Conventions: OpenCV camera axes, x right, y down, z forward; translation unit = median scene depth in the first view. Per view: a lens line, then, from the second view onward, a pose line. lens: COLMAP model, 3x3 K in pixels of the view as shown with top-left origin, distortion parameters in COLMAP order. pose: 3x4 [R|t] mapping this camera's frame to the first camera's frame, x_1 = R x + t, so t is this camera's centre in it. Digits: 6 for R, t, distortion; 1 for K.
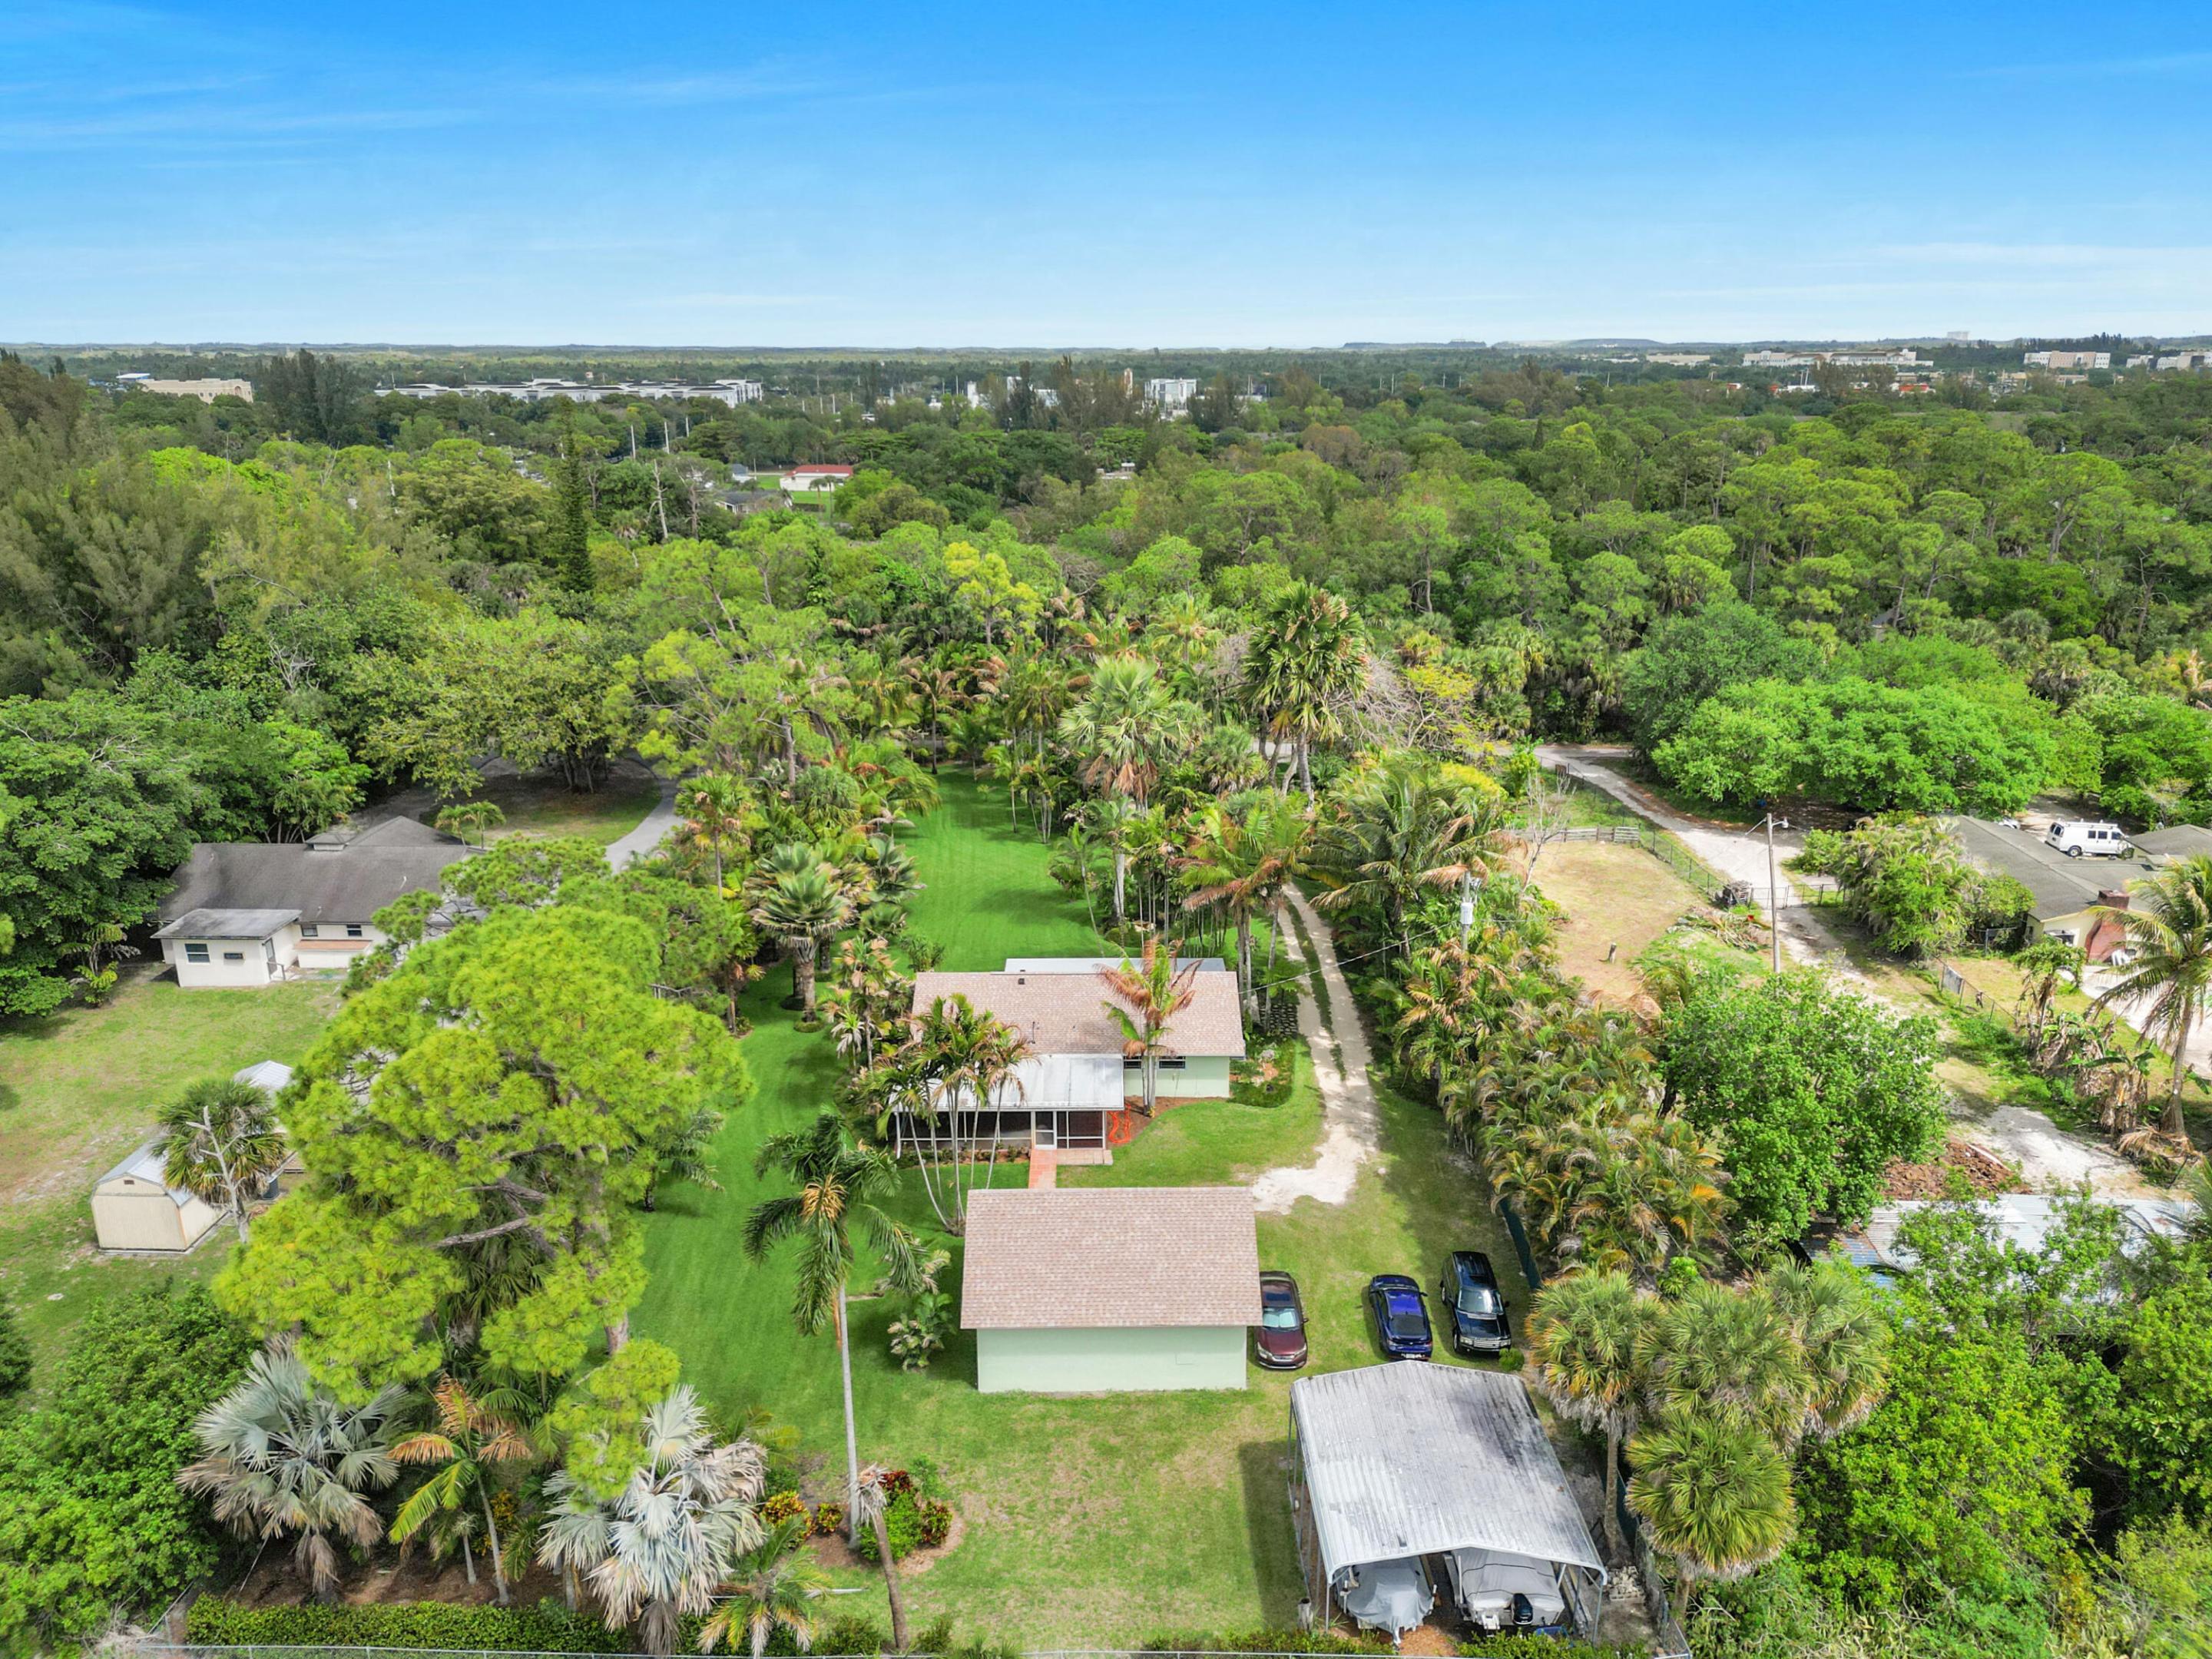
lens RADIAL K [[1557.5, 0, 1106.0], [0, 1557.5, 829.5], [0, 0, 1]] dist [0.086645, -0.084313]
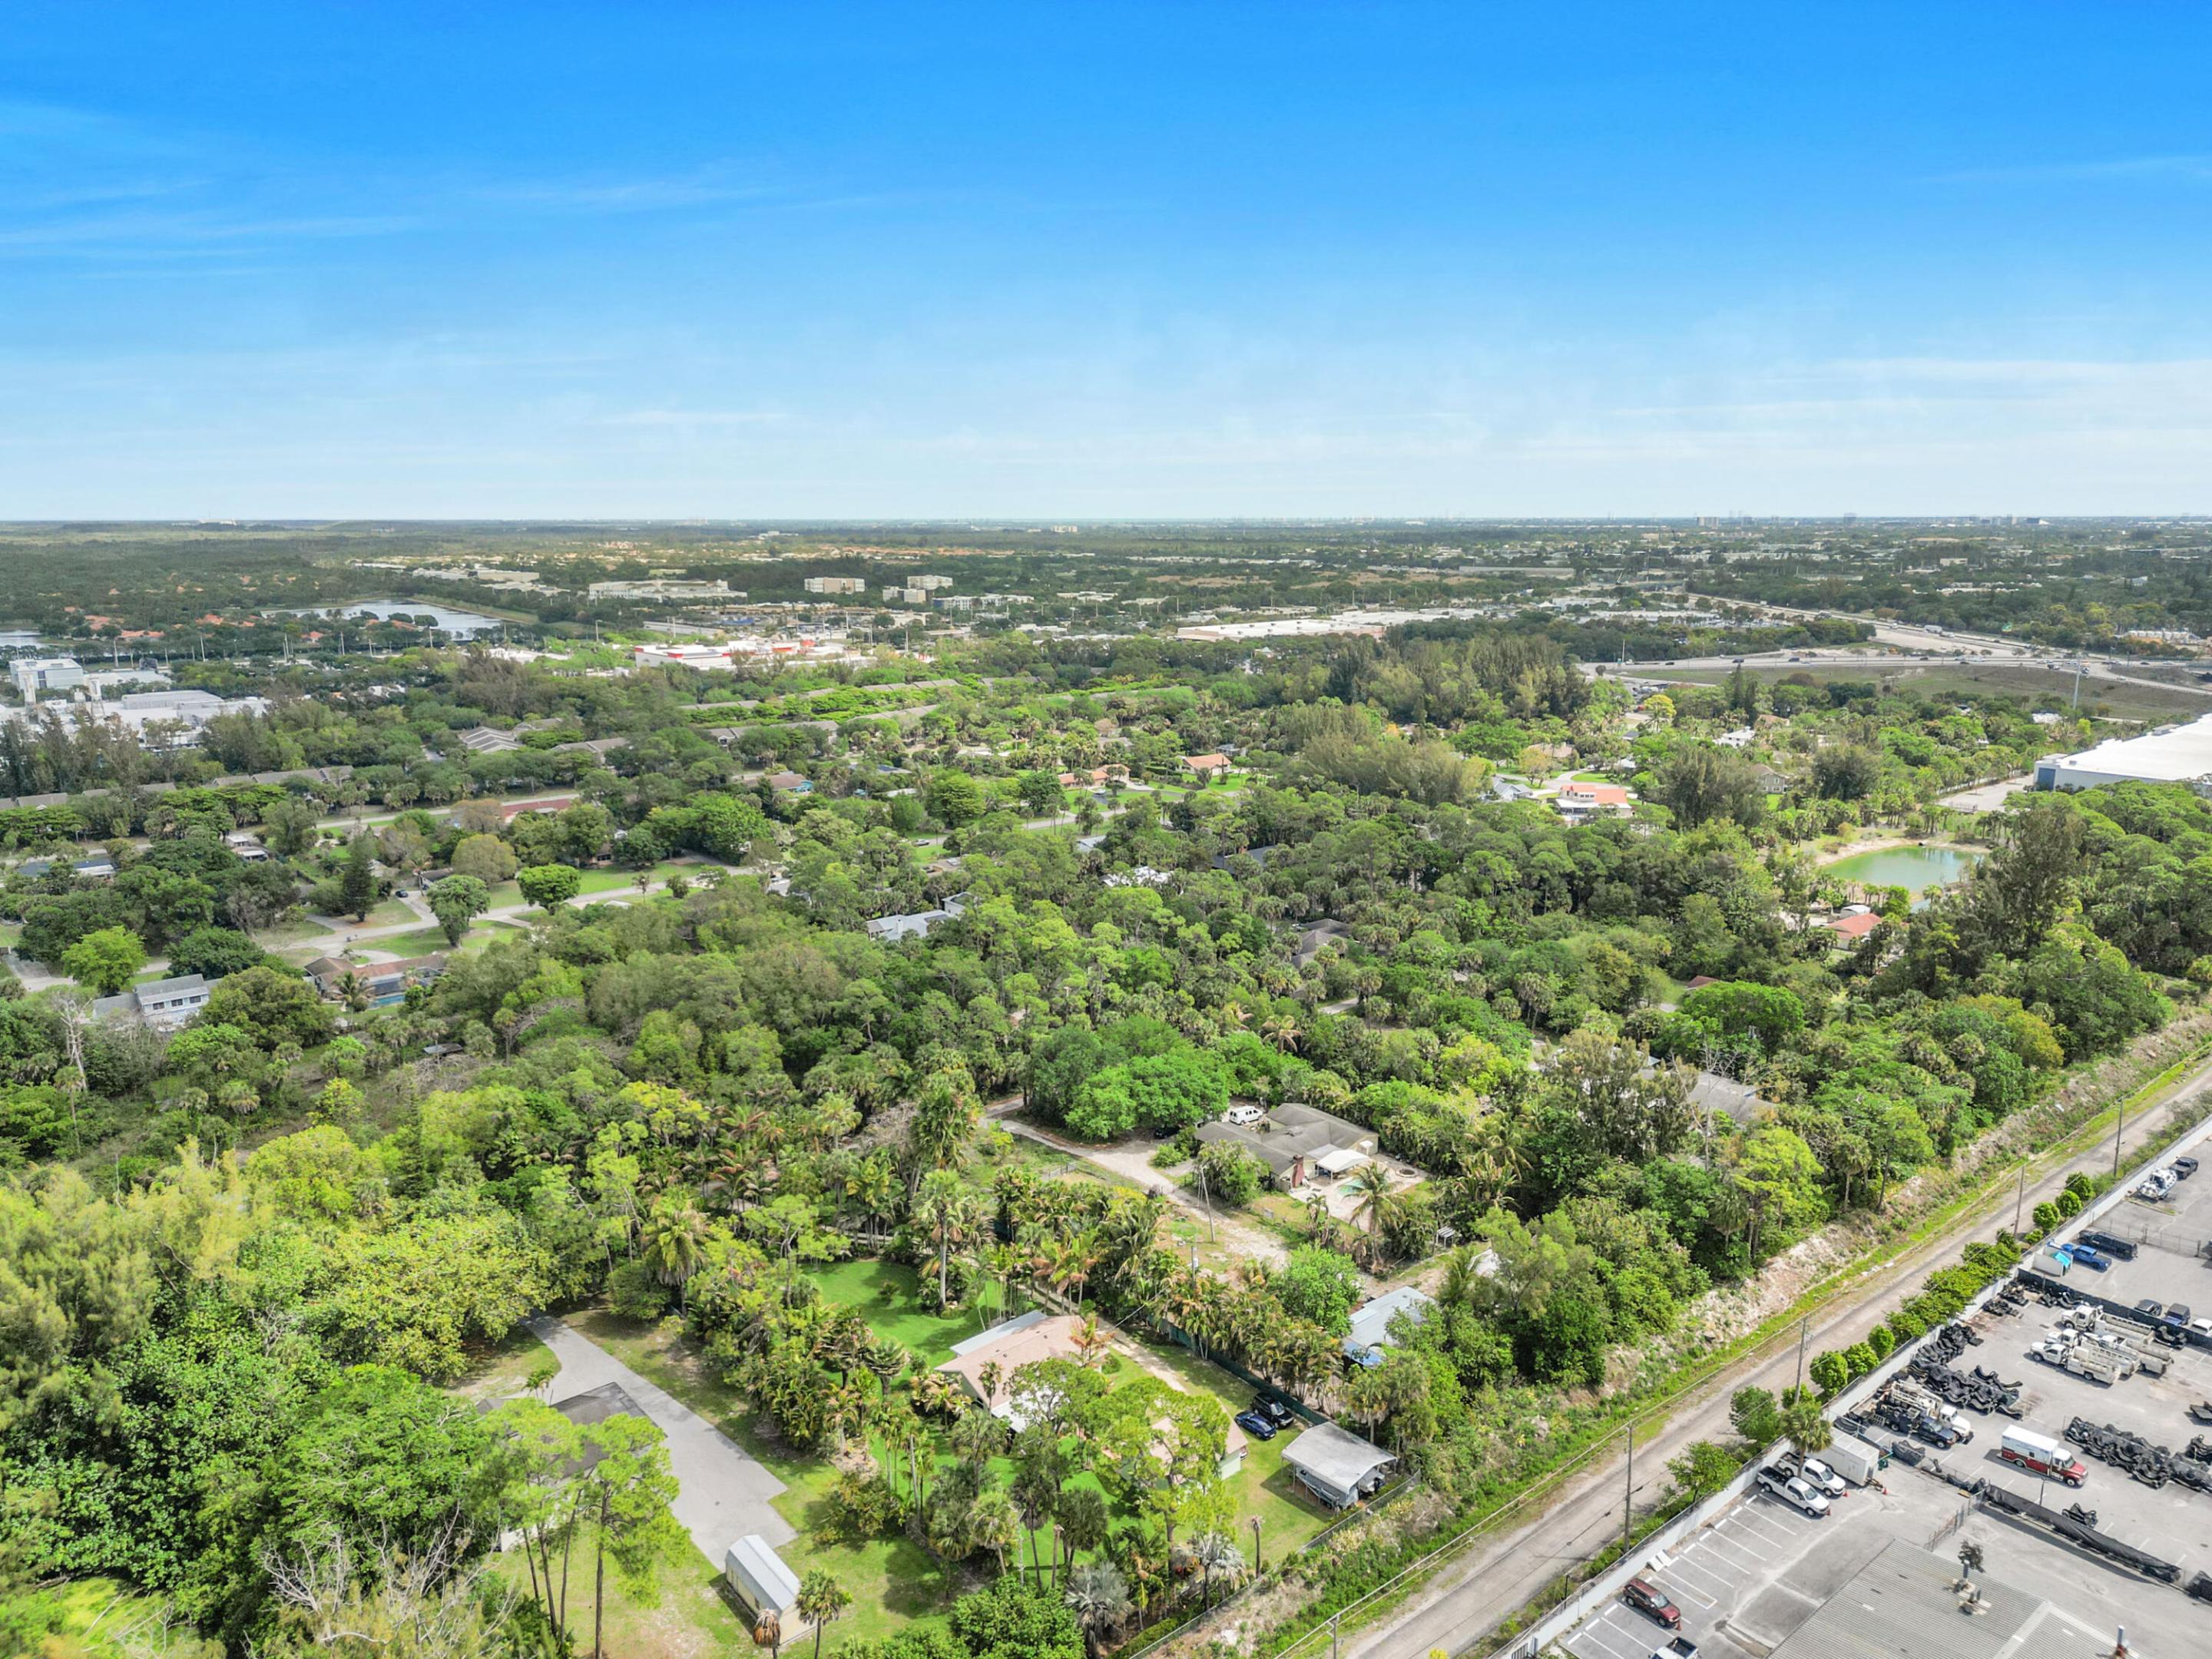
lens RADIAL K [[1547.5, 0, 1106.0], [0, 1547.5, 829.5], [0, 0, 1]] dist [0.064321, -0.052789]
pose [[0.739469, -0.133101, 0.659902, -1.080514], [0.194906, 0.980605, -0.020620, -0.456164], [-0.644358, 0.143866, 0.751069, -0.664362]]
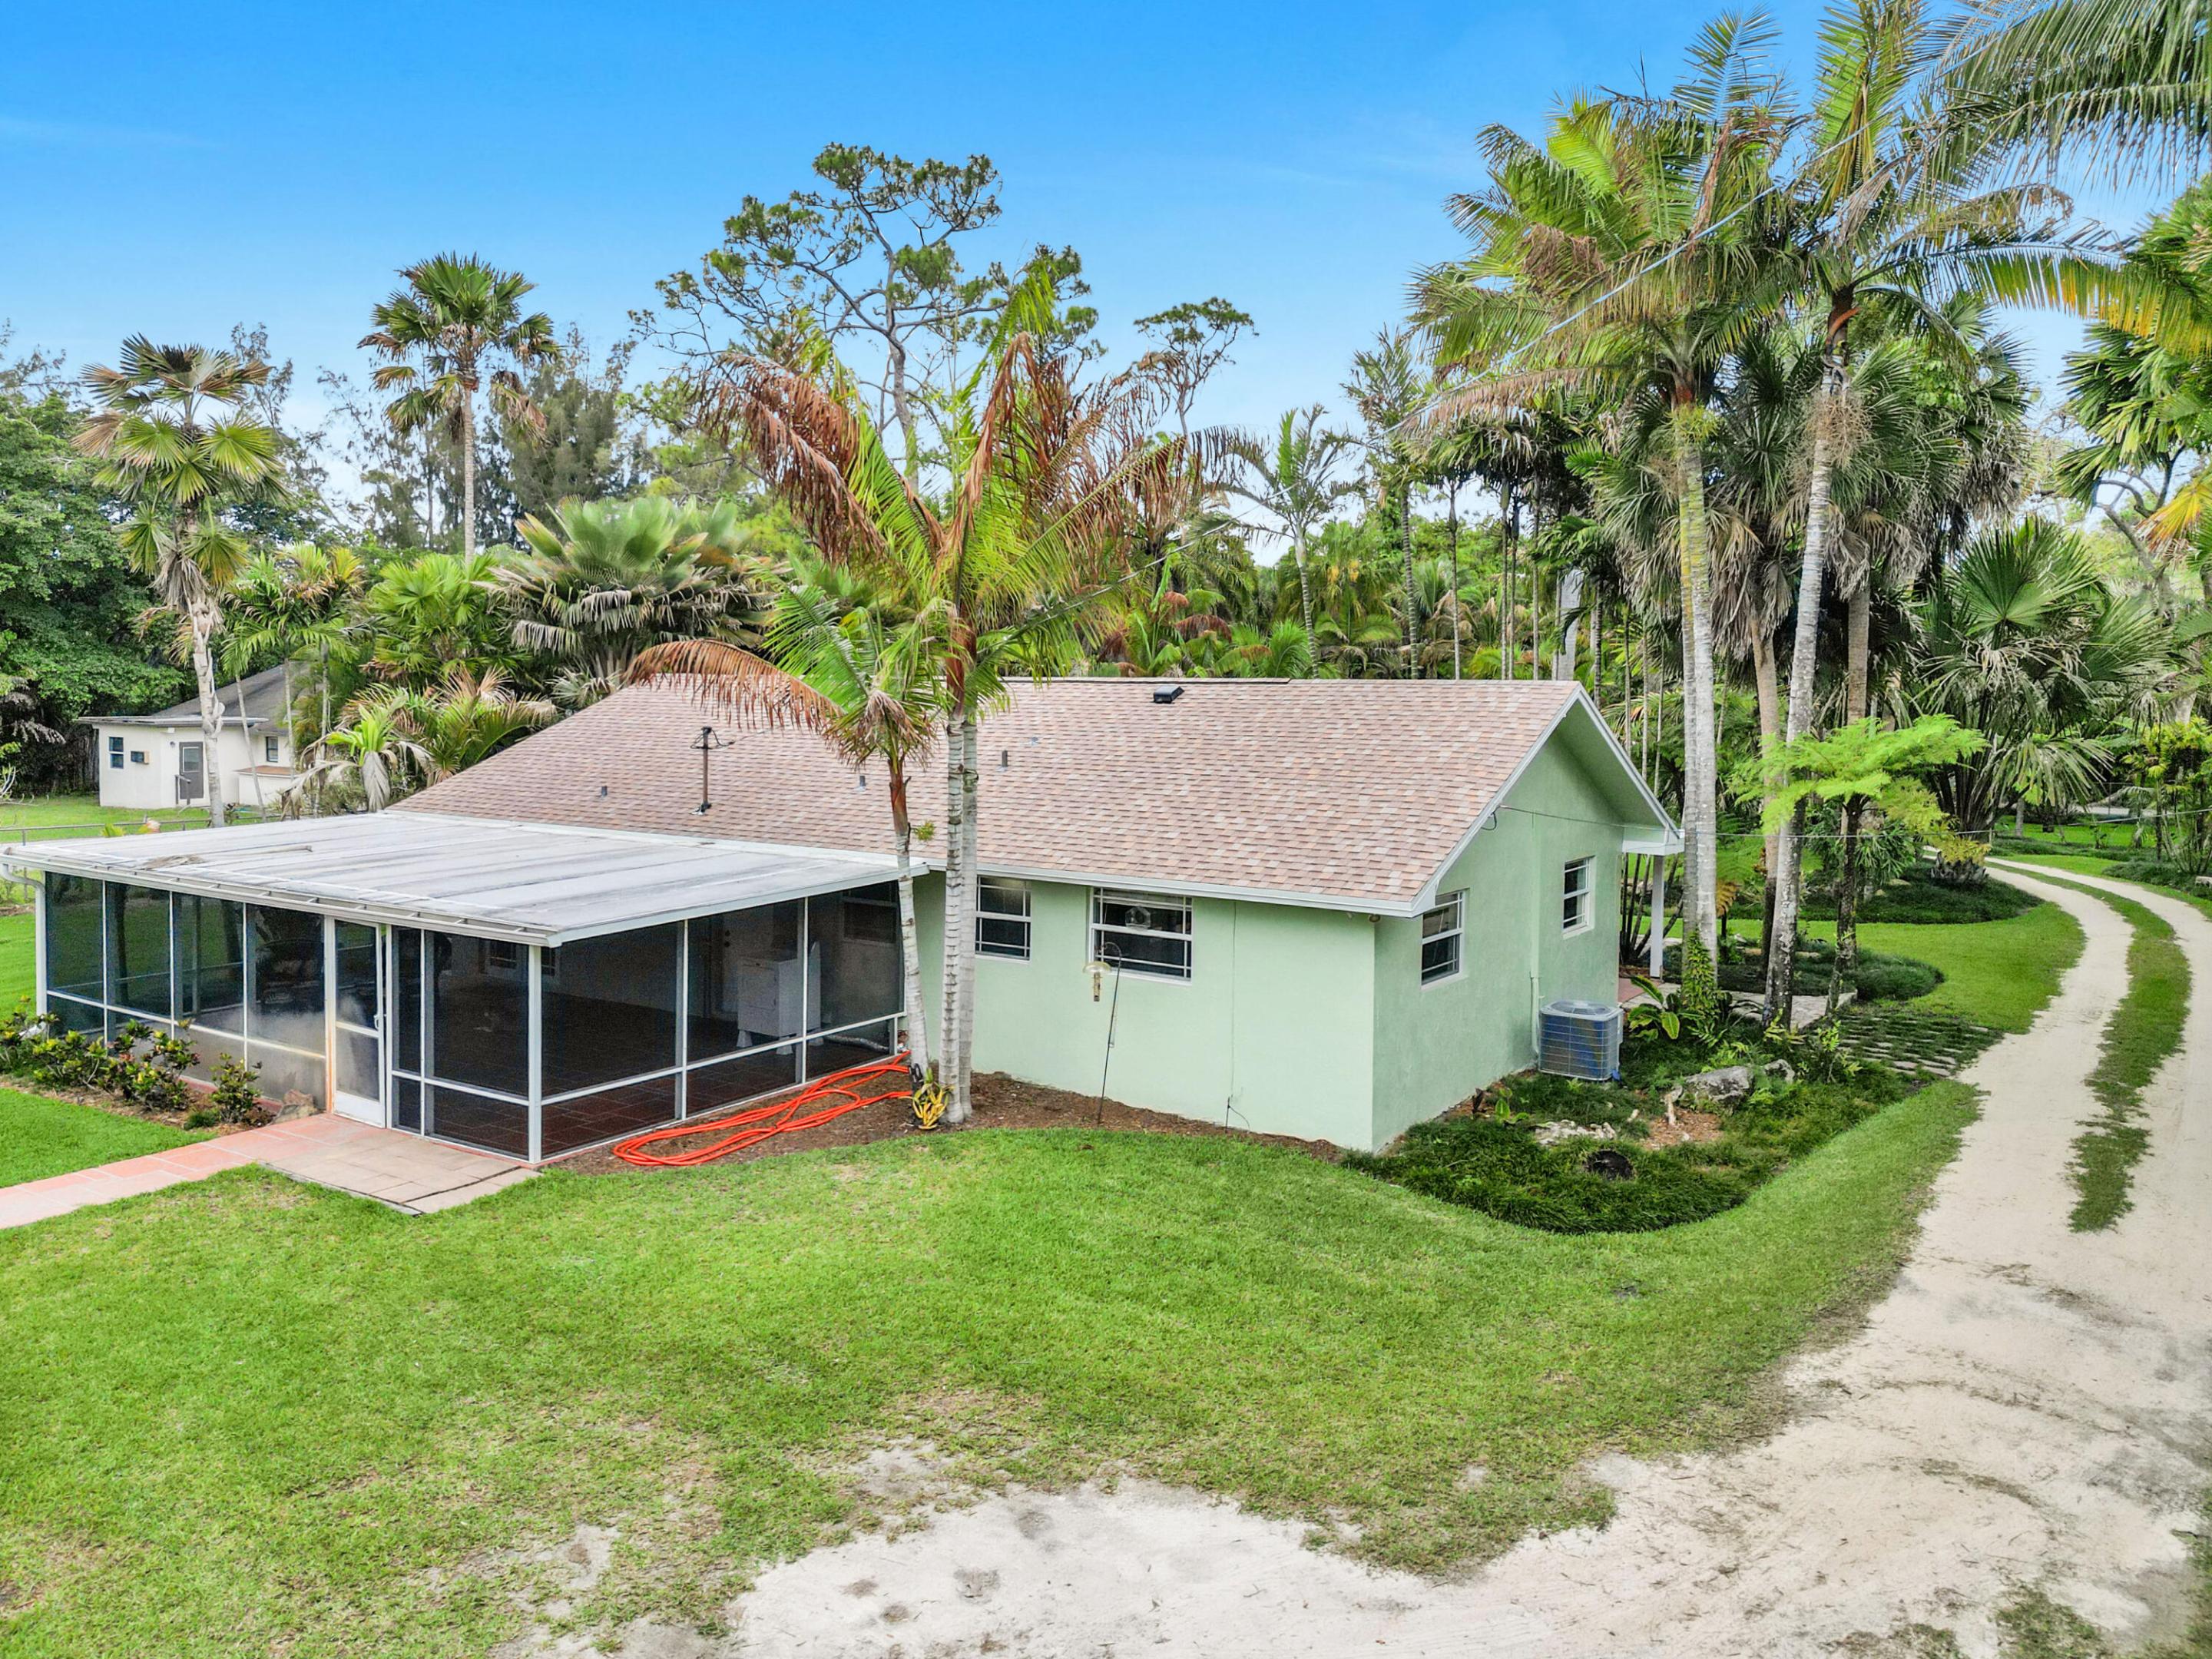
lens RADIAL K [[1557.5, 0, 1106.0], [0, 1557.5, 829.5], [0, 0, 1]] dist [0.086645, -0.084313]
pose [[0.833809, 0.064262, -0.548300, 0.133019], [-0.180999, 0.970125, -0.161548, 0.142374], [0.521538, 0.233942, 0.820530, 0.672184]]
